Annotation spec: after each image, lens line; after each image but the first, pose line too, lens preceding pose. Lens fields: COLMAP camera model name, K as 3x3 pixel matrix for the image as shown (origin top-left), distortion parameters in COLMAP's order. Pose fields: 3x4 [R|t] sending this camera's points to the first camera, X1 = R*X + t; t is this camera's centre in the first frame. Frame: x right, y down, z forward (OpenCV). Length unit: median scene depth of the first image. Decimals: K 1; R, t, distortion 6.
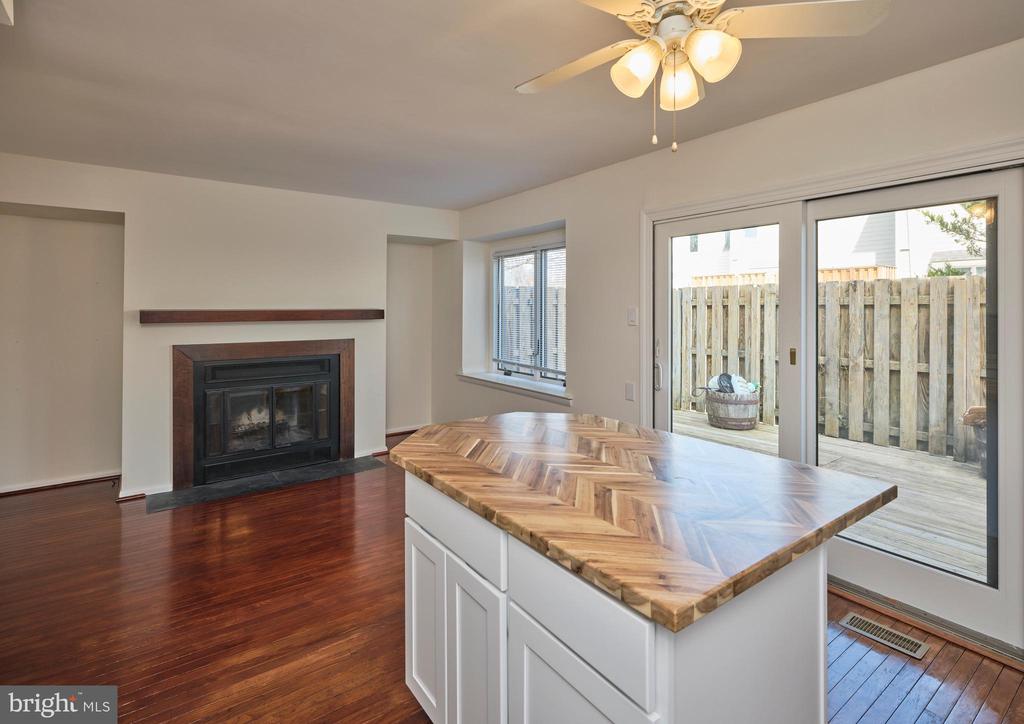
lens RADIAL K [[502.3, 0, 508.8], [0, 502.3, 307.2], [0, 0, 1]] dist [-0.001825, 0.000976]
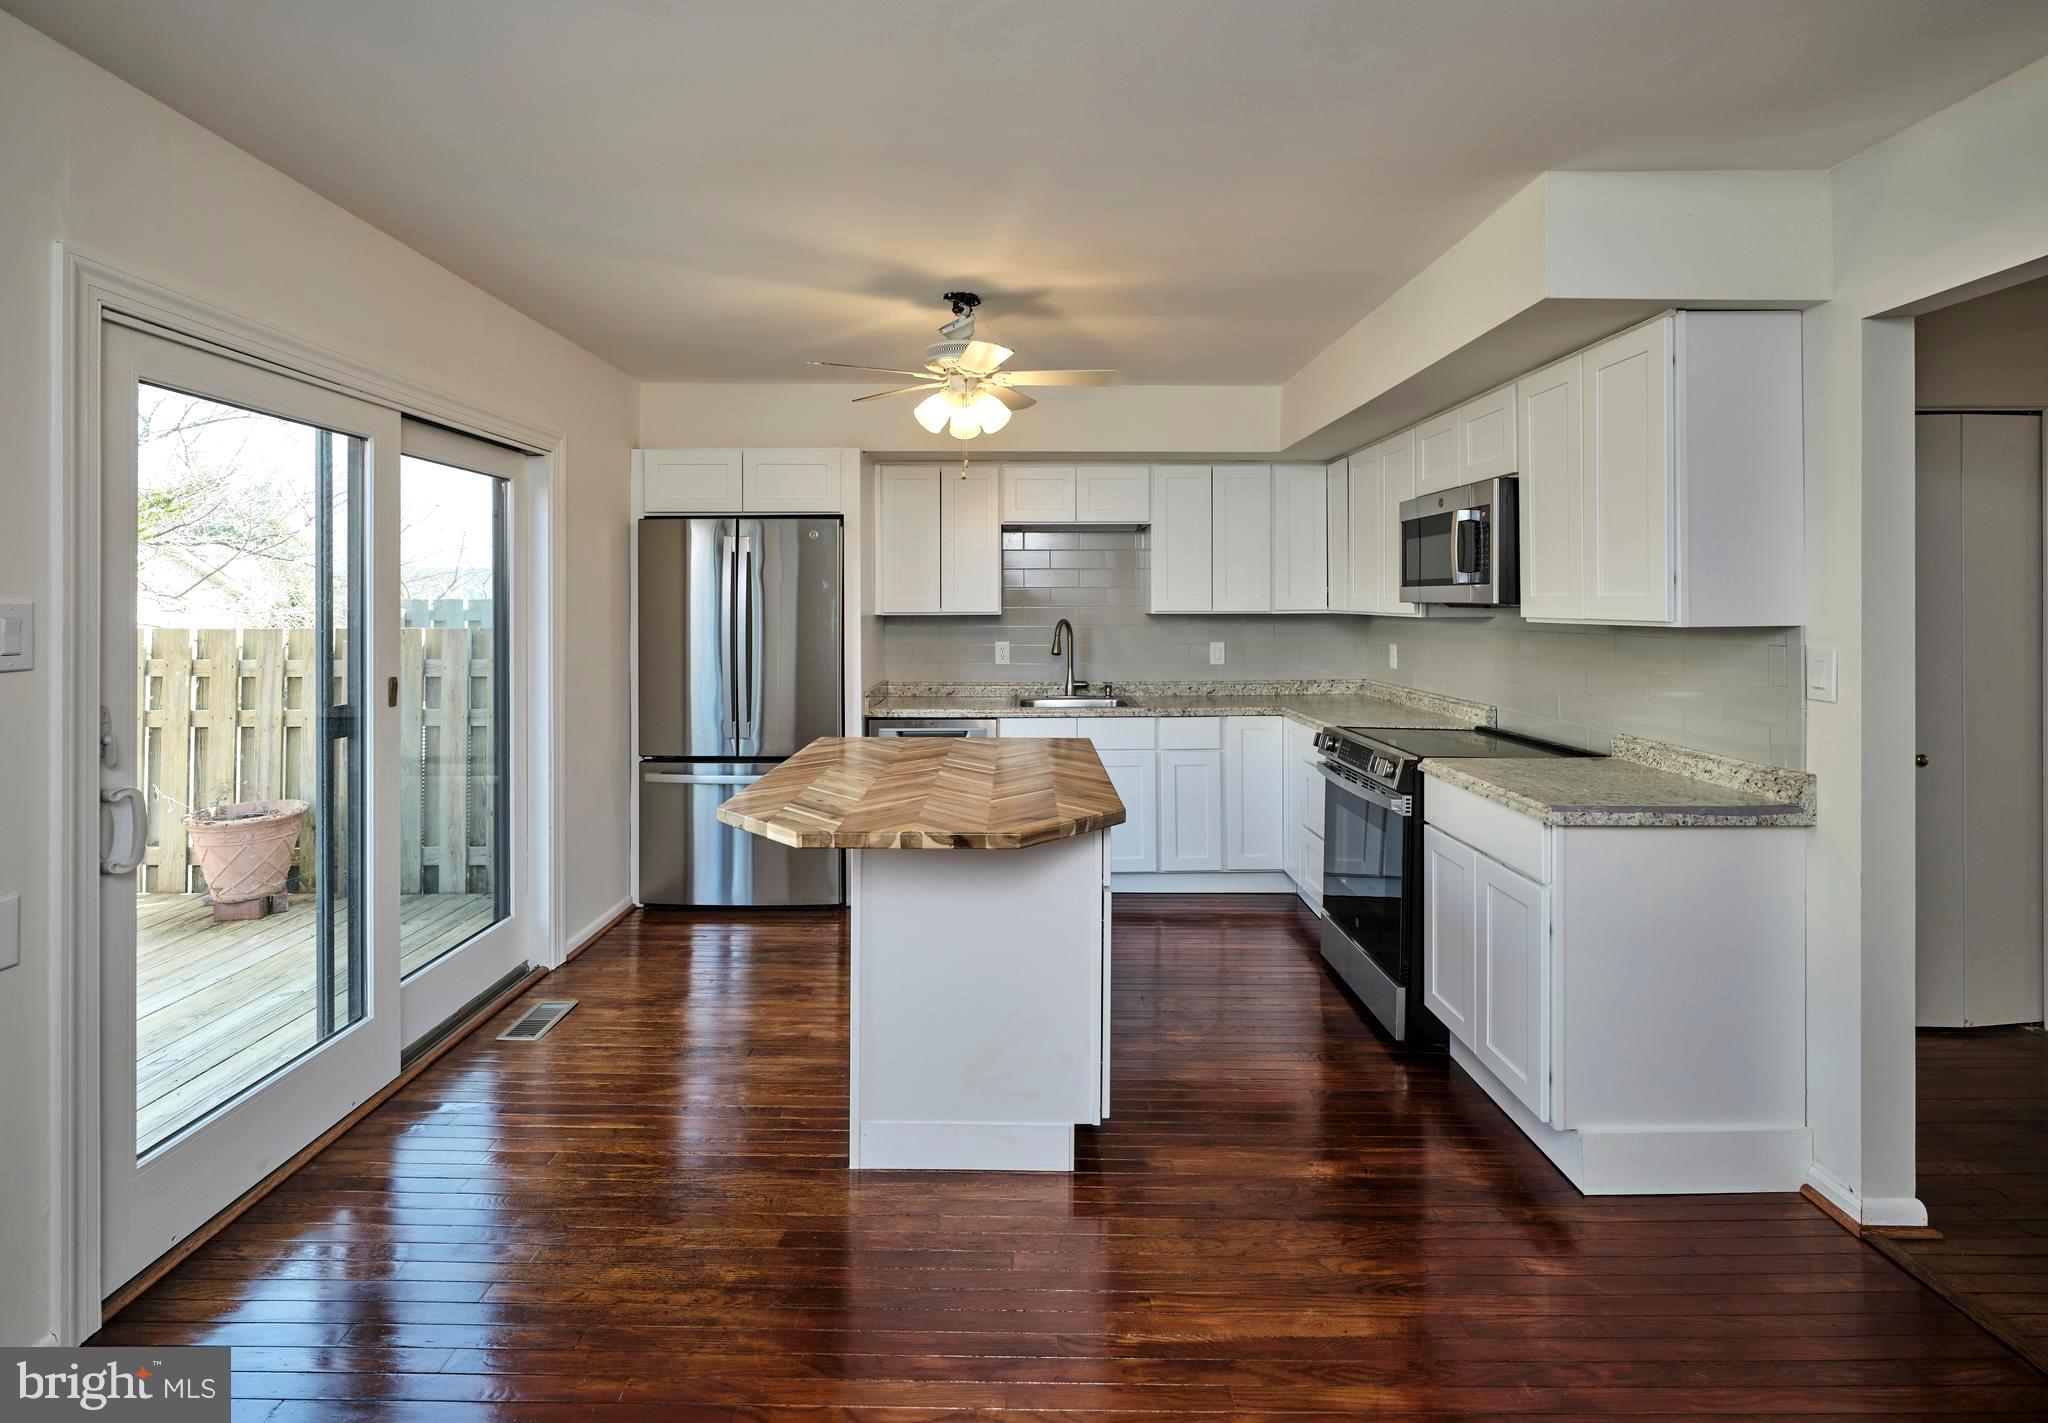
lens RADIAL K [[928.2, 0, 1012.1], [0, 928.2, 604.0], [0, 0, 1]] dist [-0.003036, 0.000911]
pose [[-0.804704, -0.004110, 0.593662, -0.344716], [-0.006253, 0.999979, -0.001554, -0.000918], [-0.593644, -0.004963, -0.804713, 0.840646]]
